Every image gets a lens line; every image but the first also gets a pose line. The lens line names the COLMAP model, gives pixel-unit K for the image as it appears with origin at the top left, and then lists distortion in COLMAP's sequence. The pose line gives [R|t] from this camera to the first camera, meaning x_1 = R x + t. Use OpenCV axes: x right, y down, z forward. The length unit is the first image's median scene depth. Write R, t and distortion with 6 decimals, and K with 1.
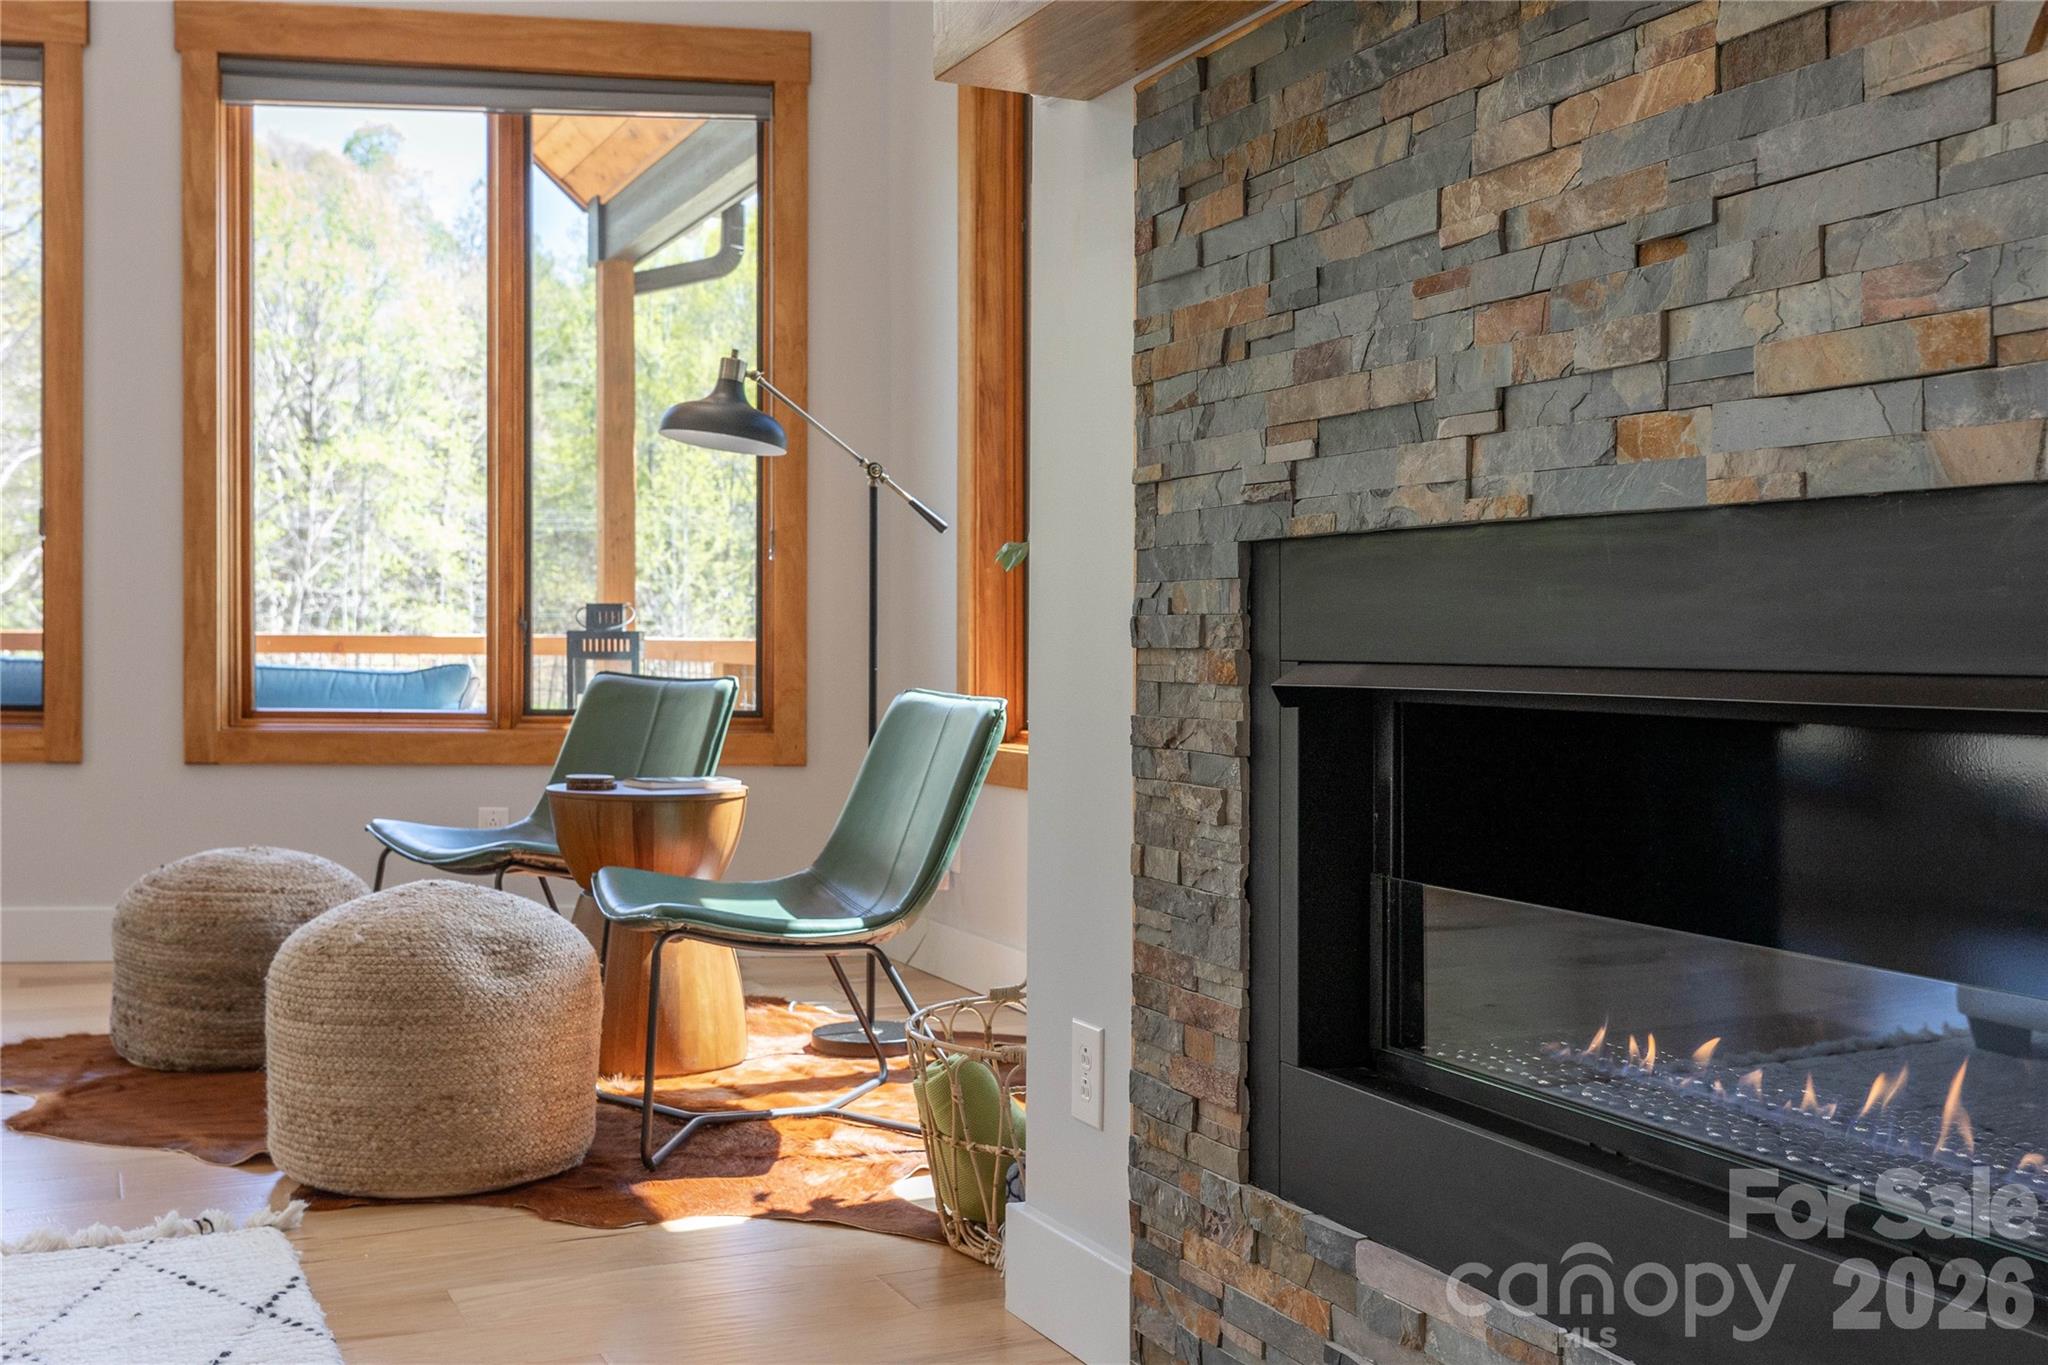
lens RADIAL K [[2069.6, 0, 1024.6], [0, 2069.6, 594.8], [0, 0, 1]] dist [-0.000338, 0.024200]
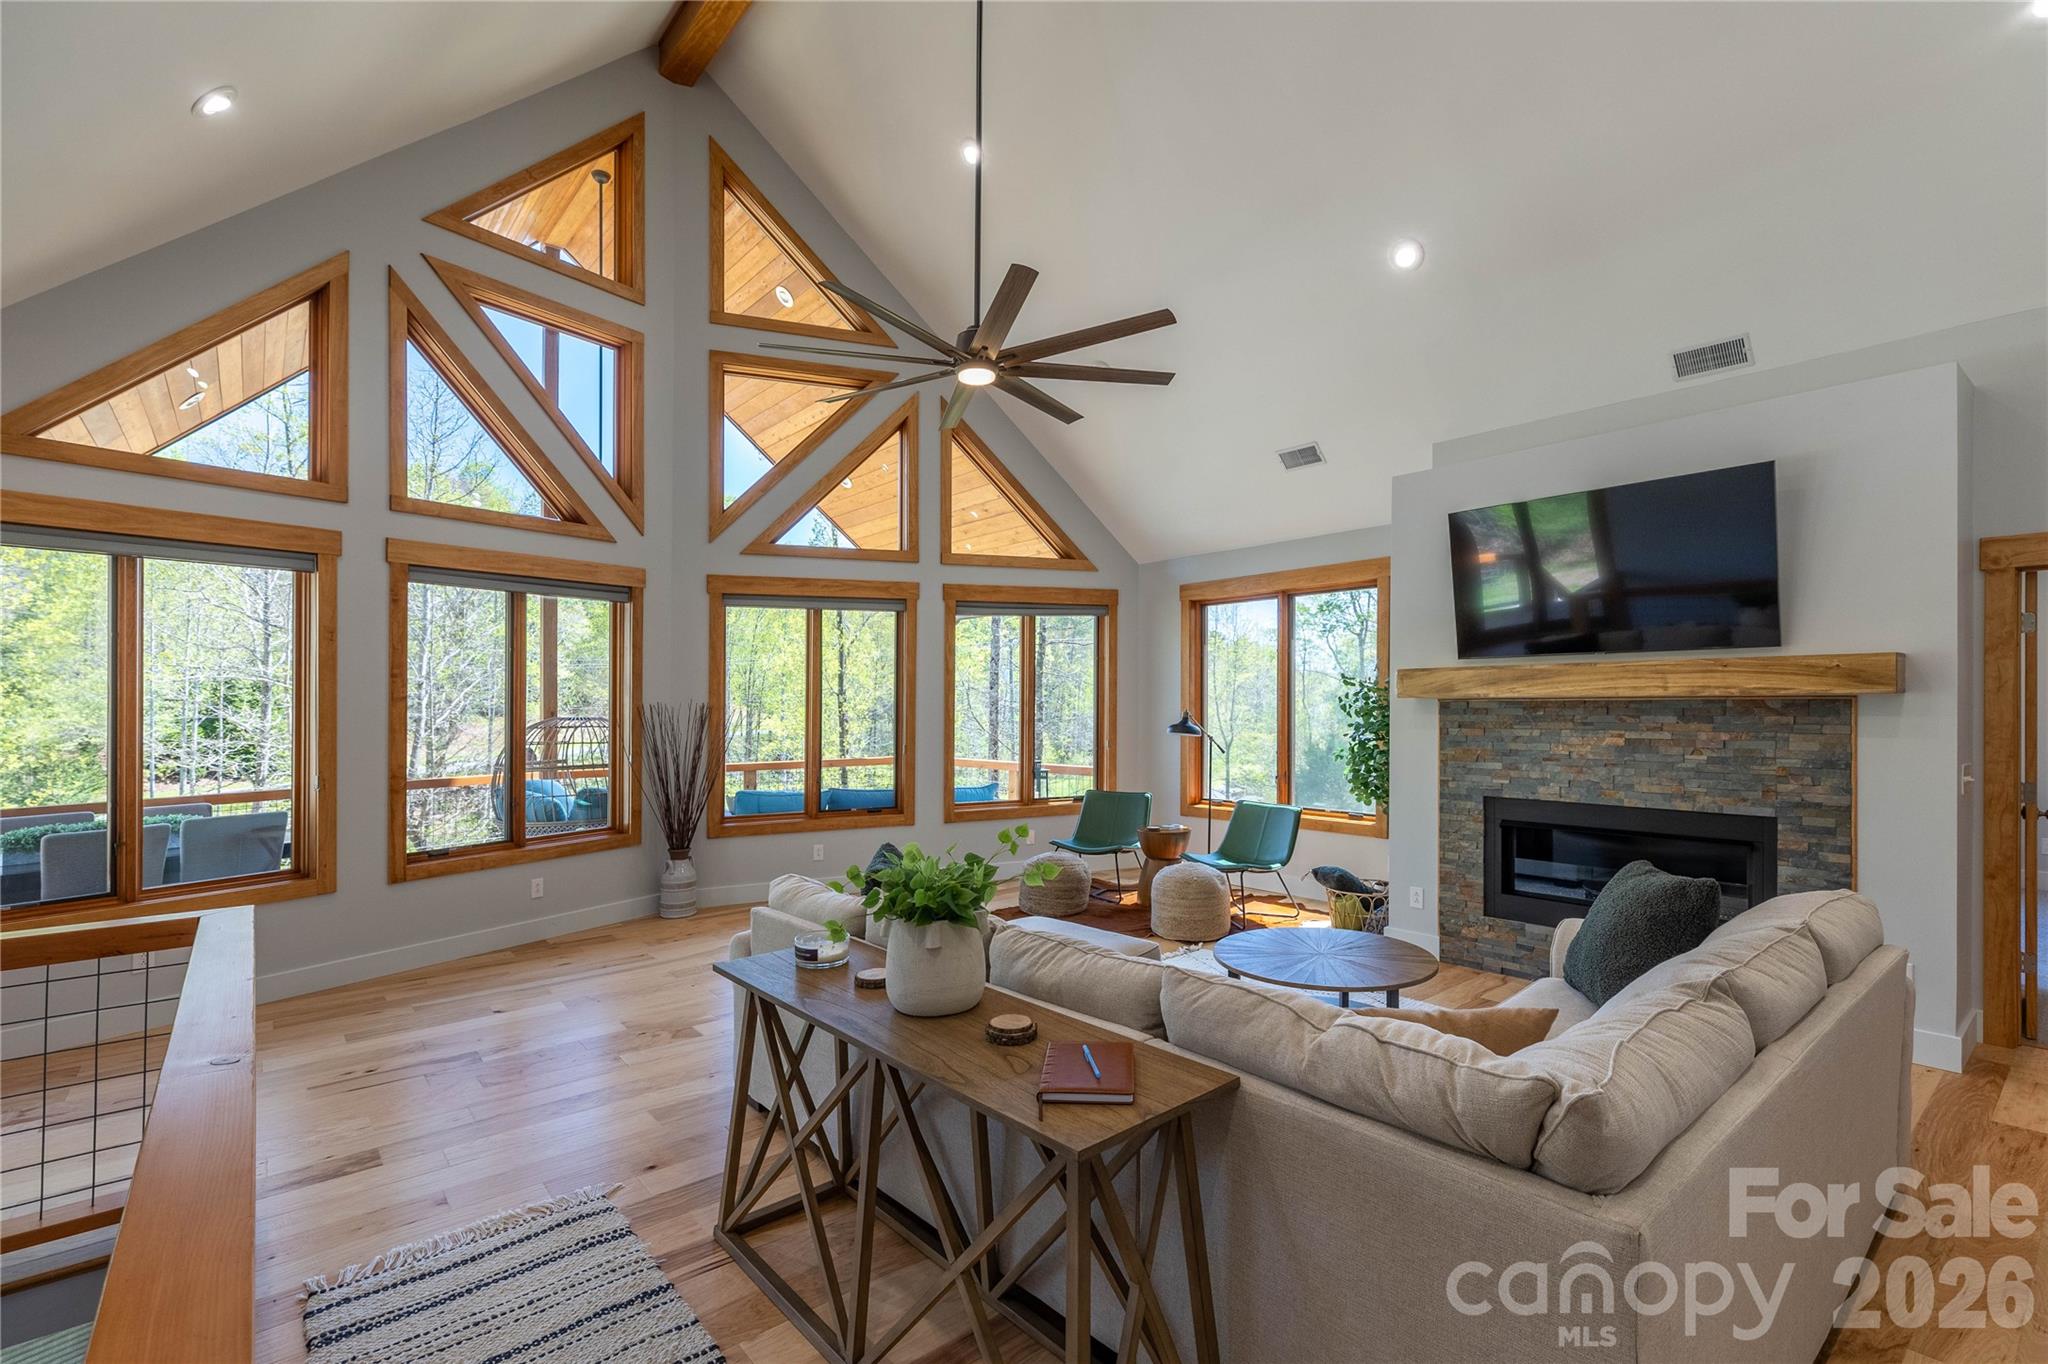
lens RADIAL K [[915.6, 0, 1024.0], [0, 915.6, 682.0], [0, 0, 1]] dist [-0.000869, -0.000055]
pose [[0.955525, -0.012972, 0.294624, -0.700312], [0.011070, 0.999906, 0.008120, -0.143539], [-0.294702, -0.004498, 0.955579, -0.368390]]
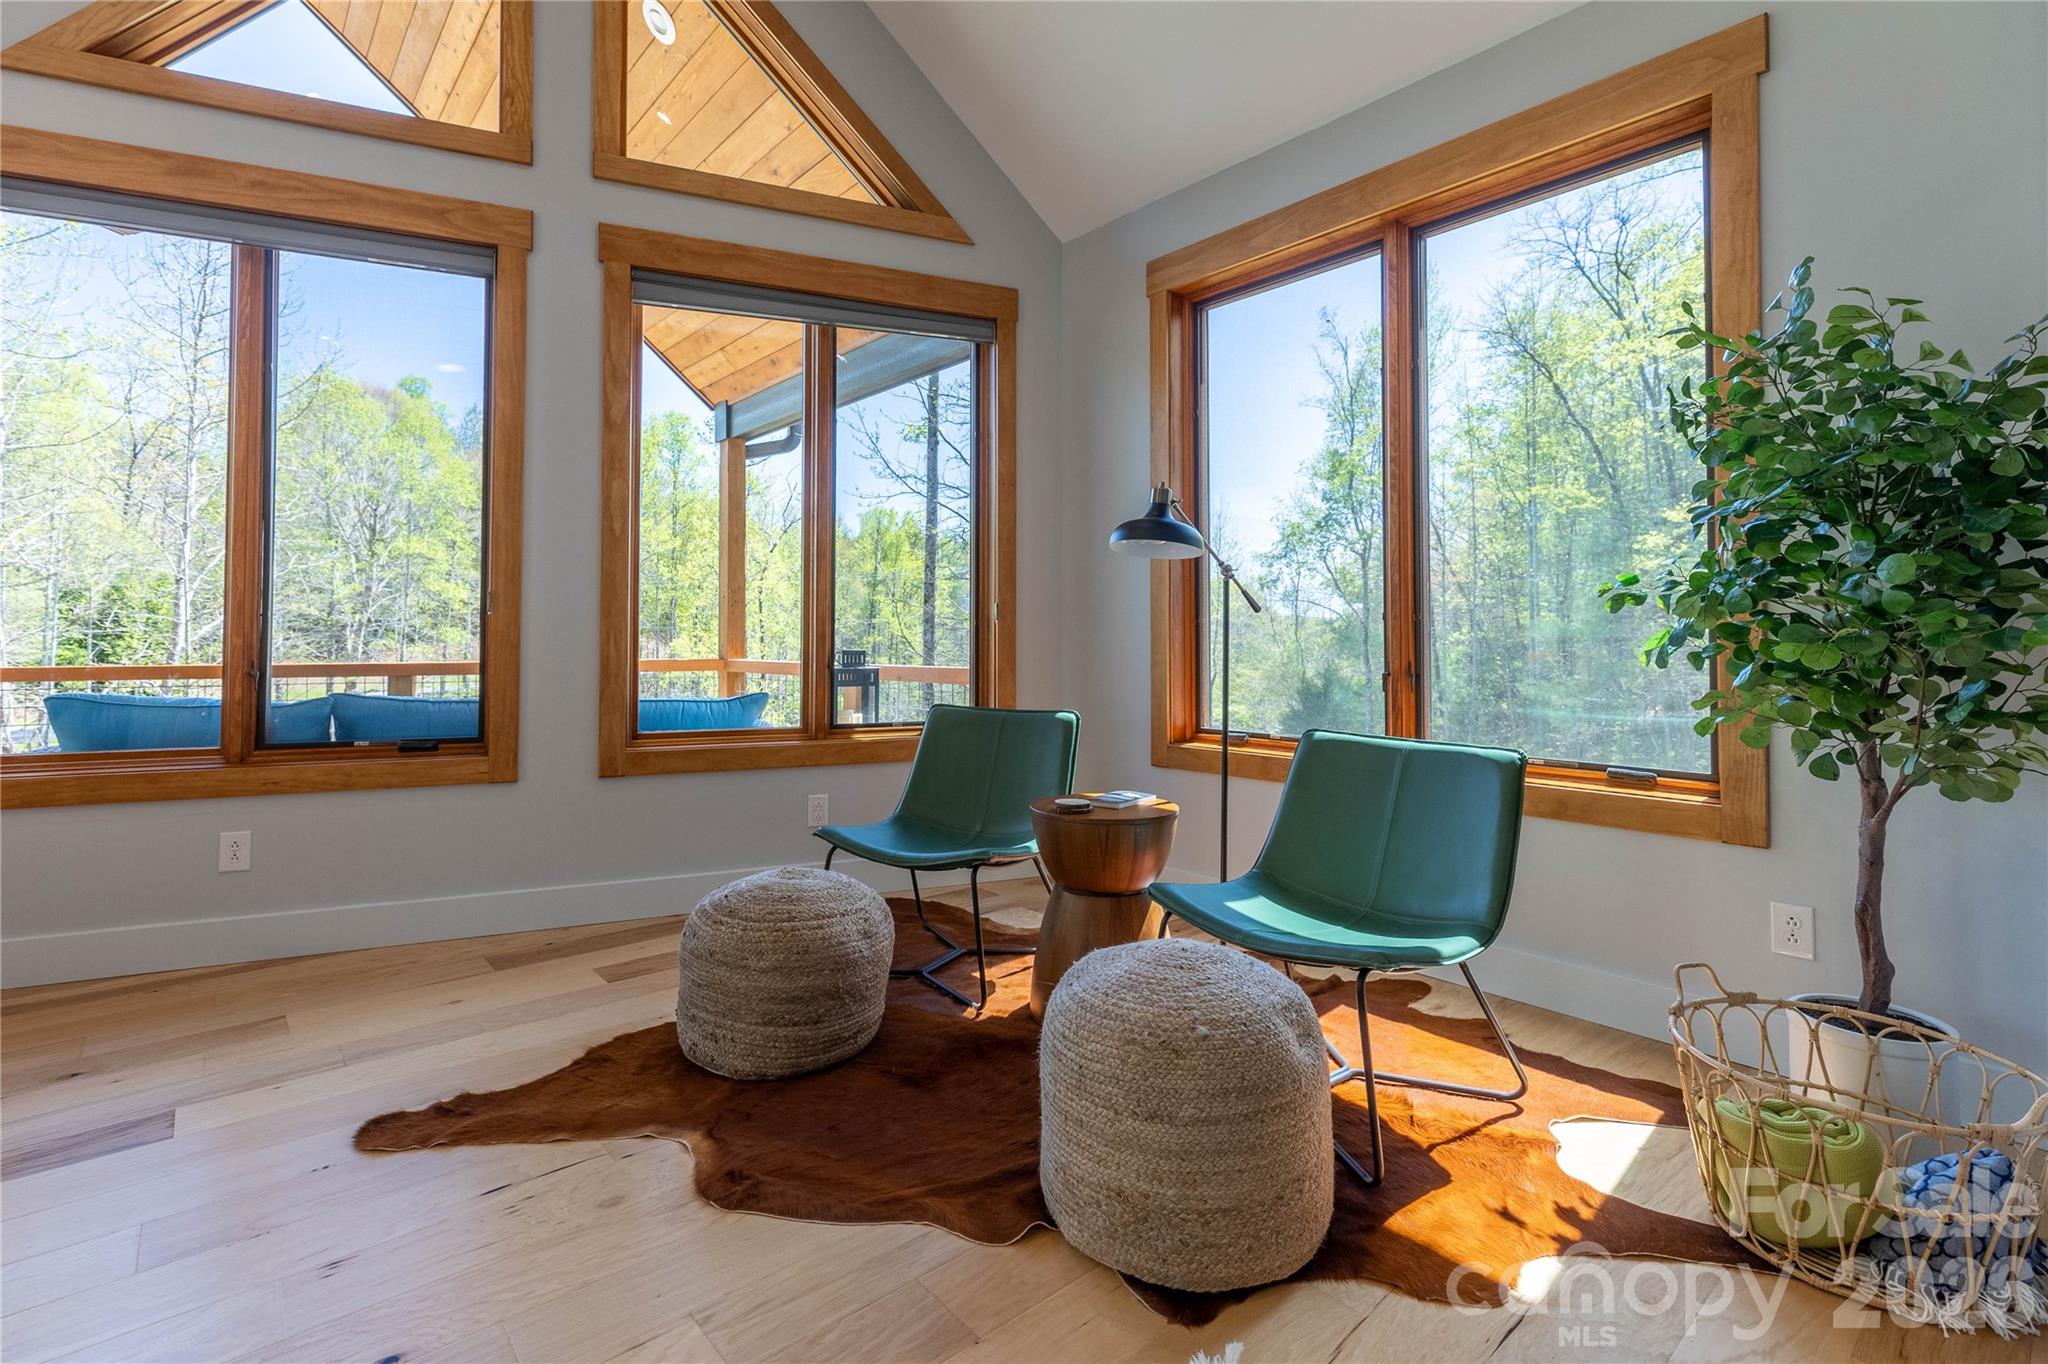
lens RADIAL K [[925.9, 0, 961.4], [0, 925.9, 575.4], [0, 0, 1]] dist [0.016967, 0.000037]
pose [[0.966184, 0.005596, 0.257791, -0.335449], [0.005380, 0.999109, -0.041850, -0.024576], [-0.257796, 0.041822, 0.965294, 0.345378]]
